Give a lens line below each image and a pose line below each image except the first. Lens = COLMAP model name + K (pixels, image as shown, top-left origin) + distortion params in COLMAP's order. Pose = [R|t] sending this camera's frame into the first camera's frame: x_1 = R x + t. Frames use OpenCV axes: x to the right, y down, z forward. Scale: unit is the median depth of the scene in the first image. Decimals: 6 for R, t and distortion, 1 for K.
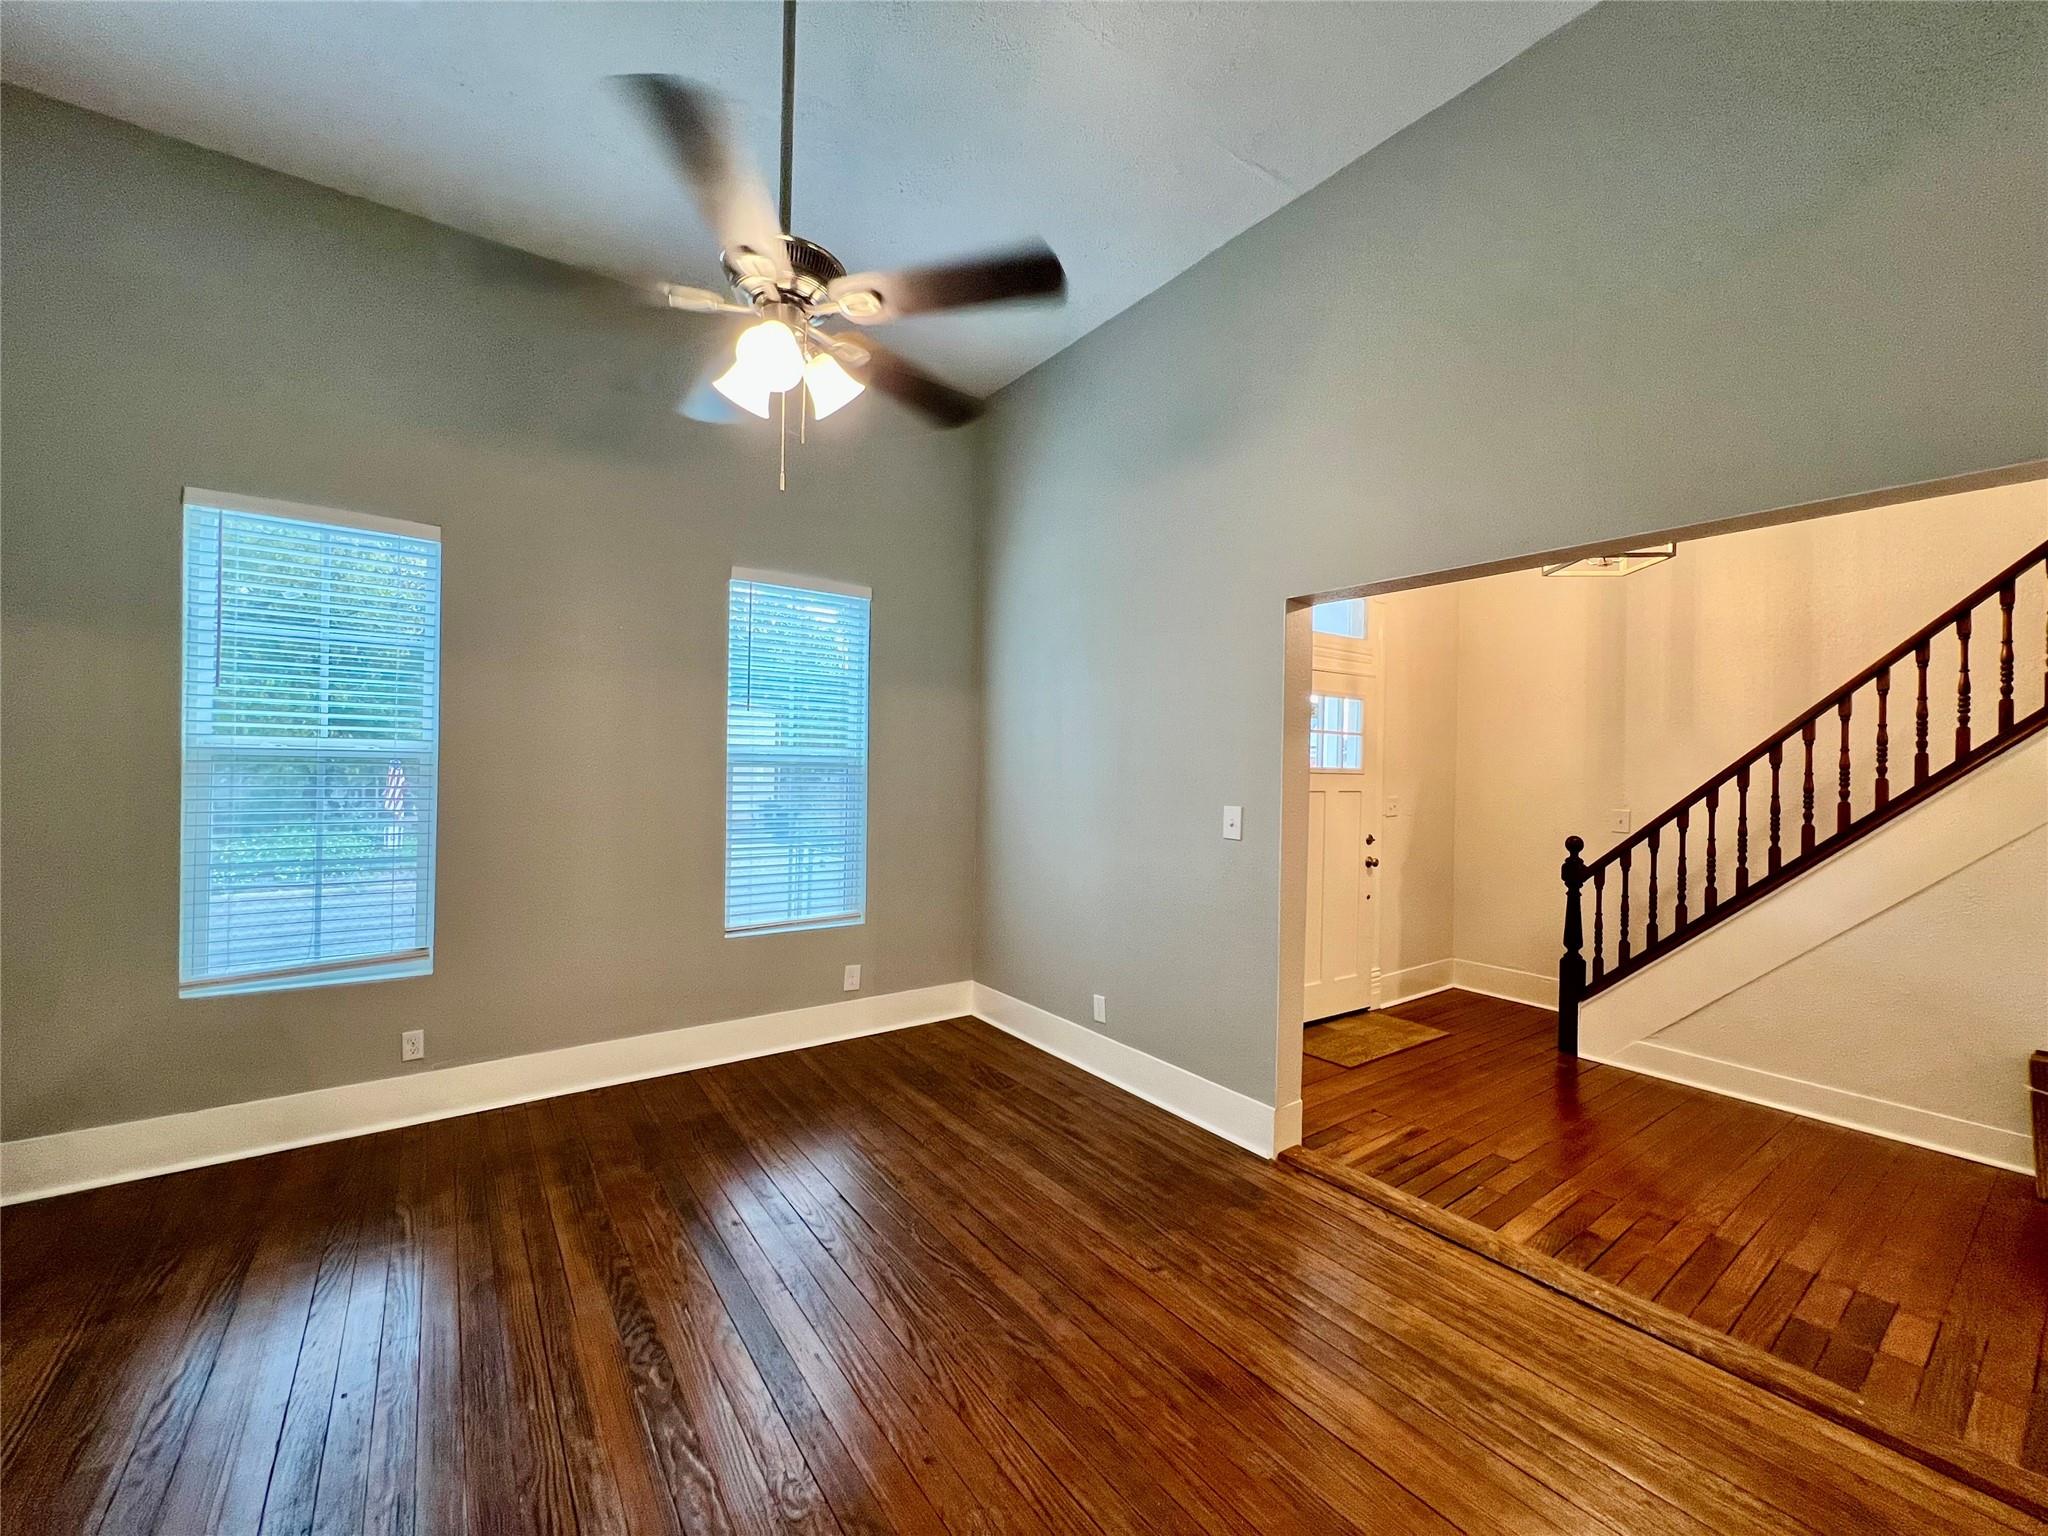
lens RADIAL K [[814.5, 0, 1030.6], [0, 814.5, 771.9], [0, 0, 1]] dist [-0.000549, 0.000765]
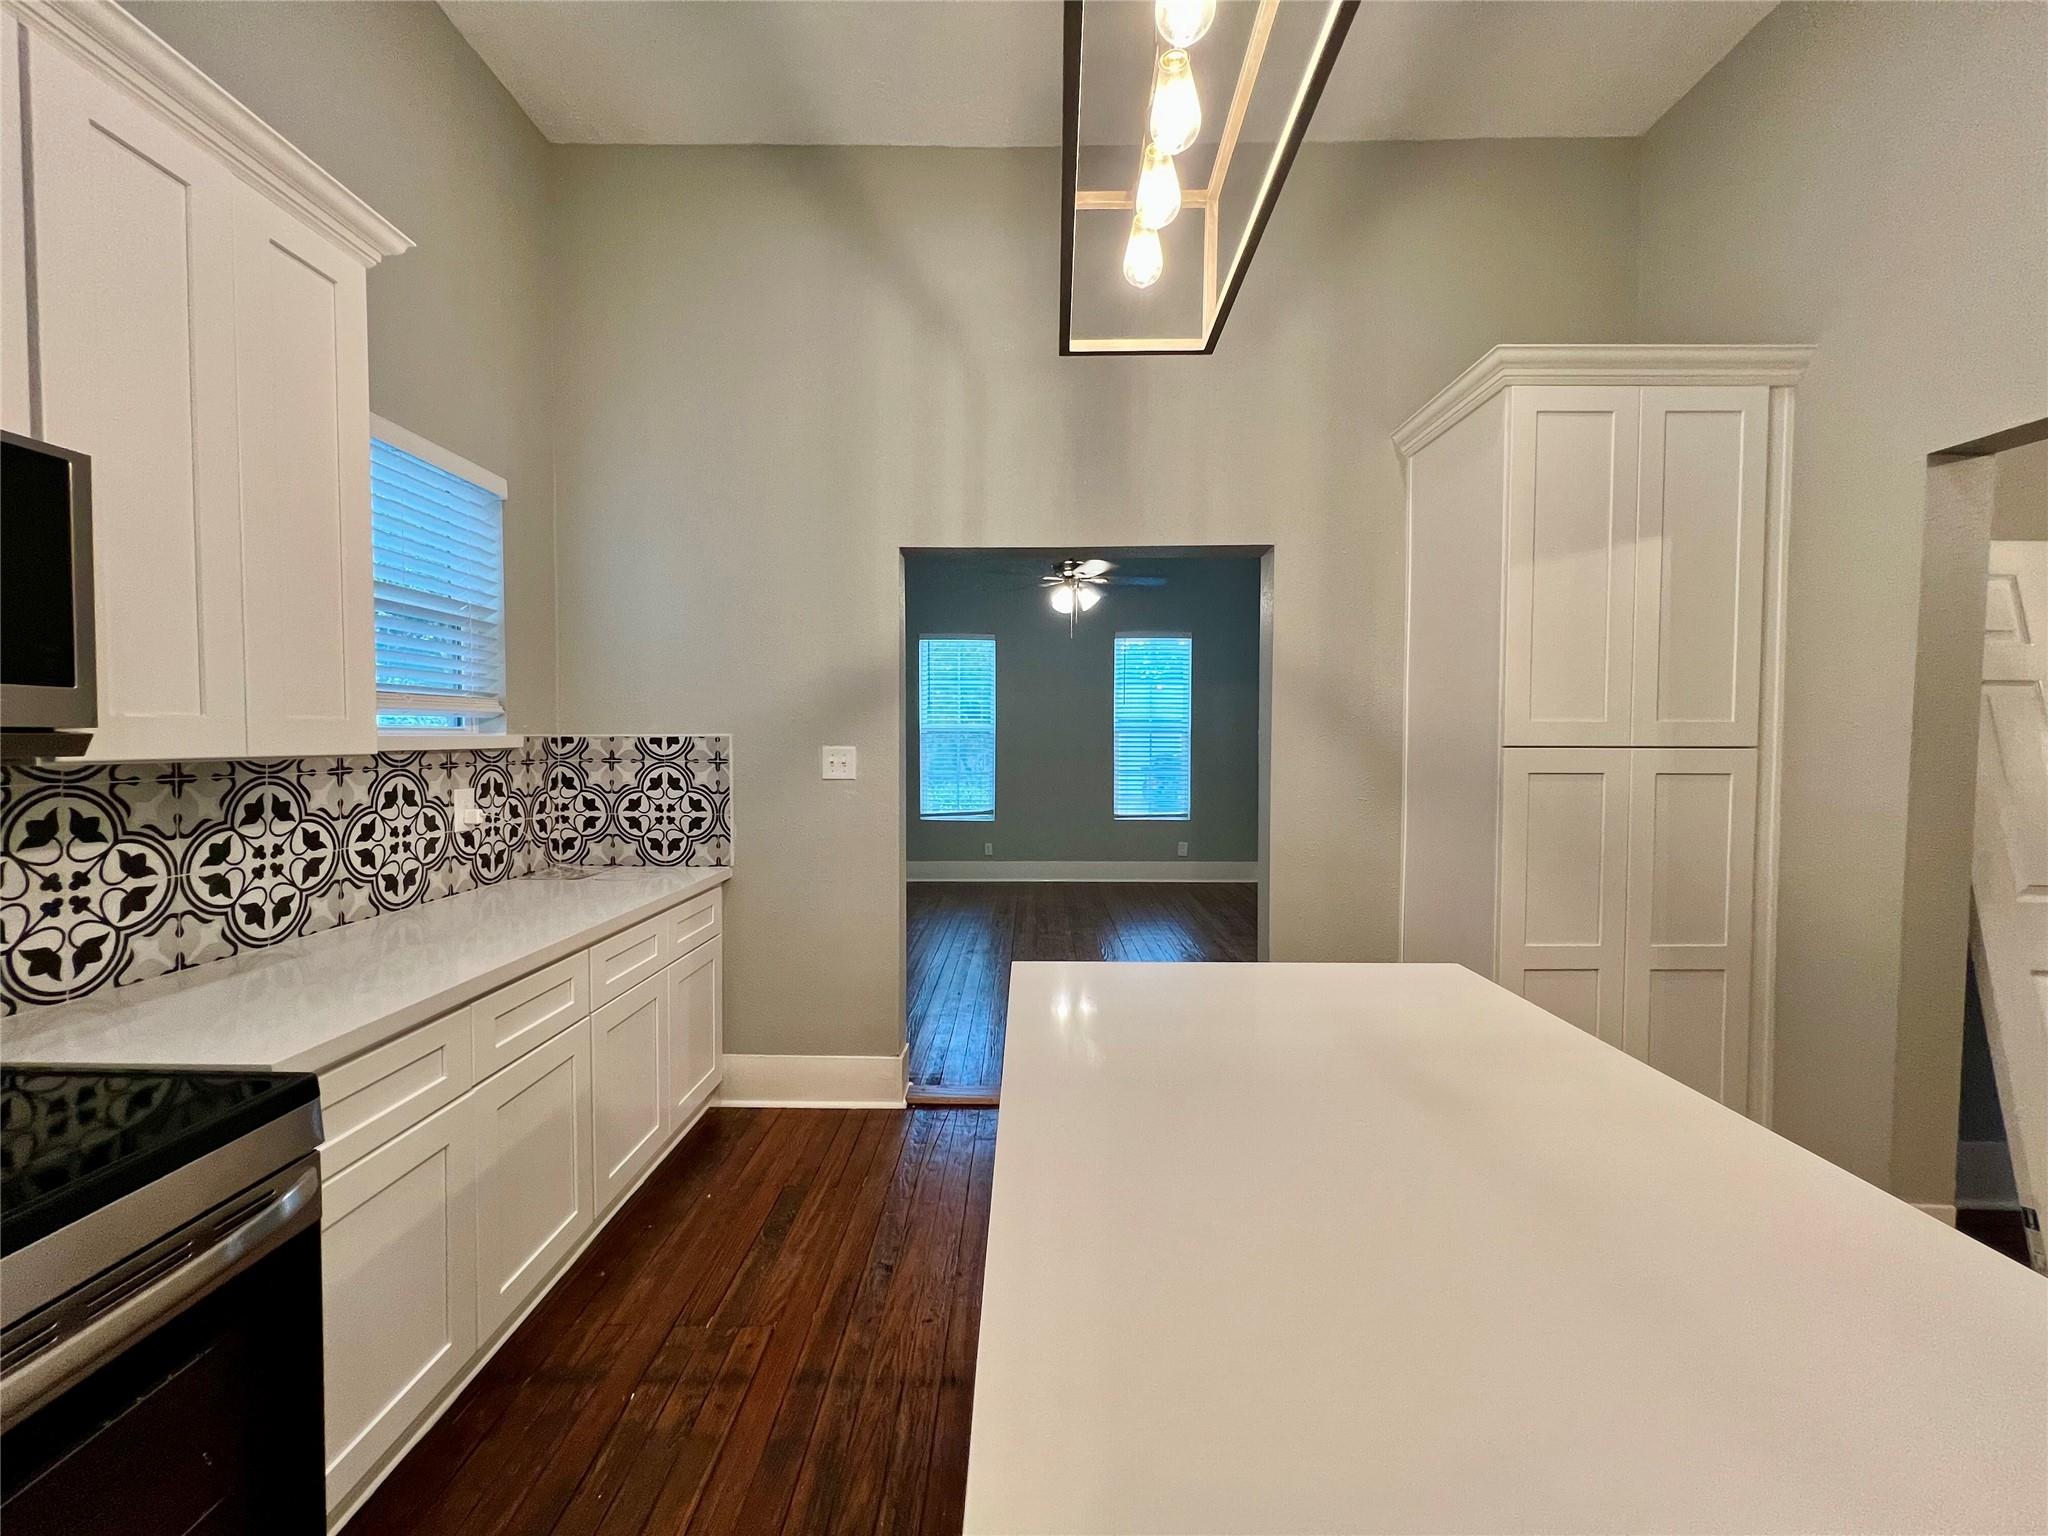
lens RADIAL K [[814.5, 0, 1028.3], [0, 814.5, 755.3], [0, 0, 1]] dist [-0.000549, 0.000765]
pose [[0.807918, 0.002575, -0.589290, 0.569681], [0.009408, 0.999807, 0.017267, 0.011686], [0.589220, -0.019494, 0.807737, -0.655037]]
